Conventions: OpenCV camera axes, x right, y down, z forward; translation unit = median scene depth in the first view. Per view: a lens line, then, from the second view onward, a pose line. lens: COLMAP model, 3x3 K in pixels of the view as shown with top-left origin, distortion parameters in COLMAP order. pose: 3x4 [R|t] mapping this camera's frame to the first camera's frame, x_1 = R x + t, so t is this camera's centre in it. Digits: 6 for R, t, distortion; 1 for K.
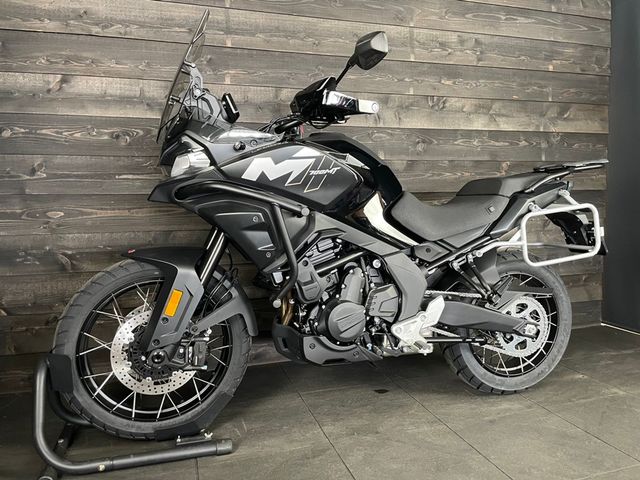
lens RADIAL K [[489.8, 0, 328.2], [0, 489.8, 236.4], [0, 0, 1]] dist [0.086428, -0.116710]
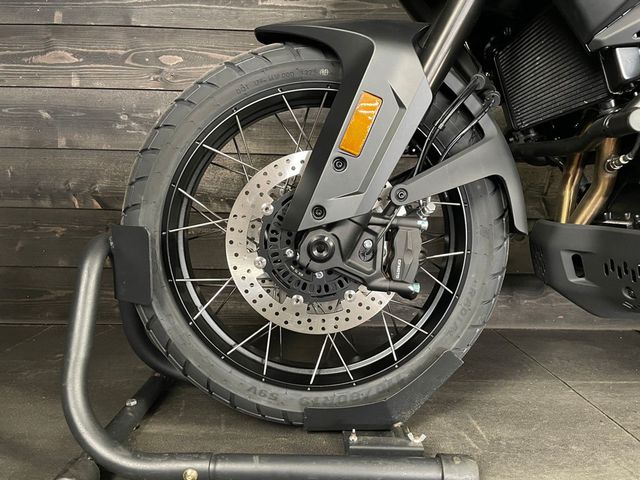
lens RADIAL K [[489.8, 0, 326.1], [0, 489.8, 238.6], [0, 0, 1]] dist [0.086428, -0.116710]
pose [[0.960834, 0.056359, -0.271335, -0.190146], [-0.052231, 0.998383, 0.022418, 0.195970], [0.272160, -0.007368, 0.962224, 0.500282]]
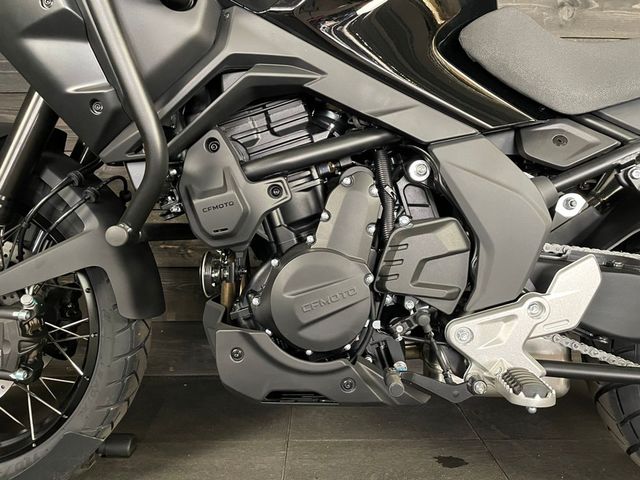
lens RADIAL K [[489.8, 0, 325.6], [0, 489.8, 234.3], [0, 0, 1]] dist [0.086428, -0.116710]
pose [[0.957492, 0.032725, -0.286597, 0.142803], [-0.035448, 0.999362, -0.004317, 0.113226], [0.286273, 0.014293, 0.958041, 0.575852]]
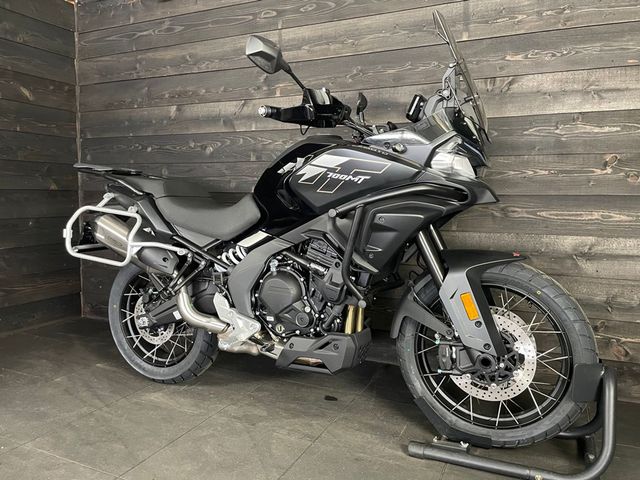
lens RADIAL K [[489.8, 0, 326.3], [0, 489.8, 235.7], [0, 0, 1]] dist [0.086428, -0.116710]
pose [[0.737975, 0.075716, -0.670567, 0.848695], [-0.071572, 0.996863, 0.033792, -0.044981], [0.671022, 0.023056, 0.741079, 0.308470]]
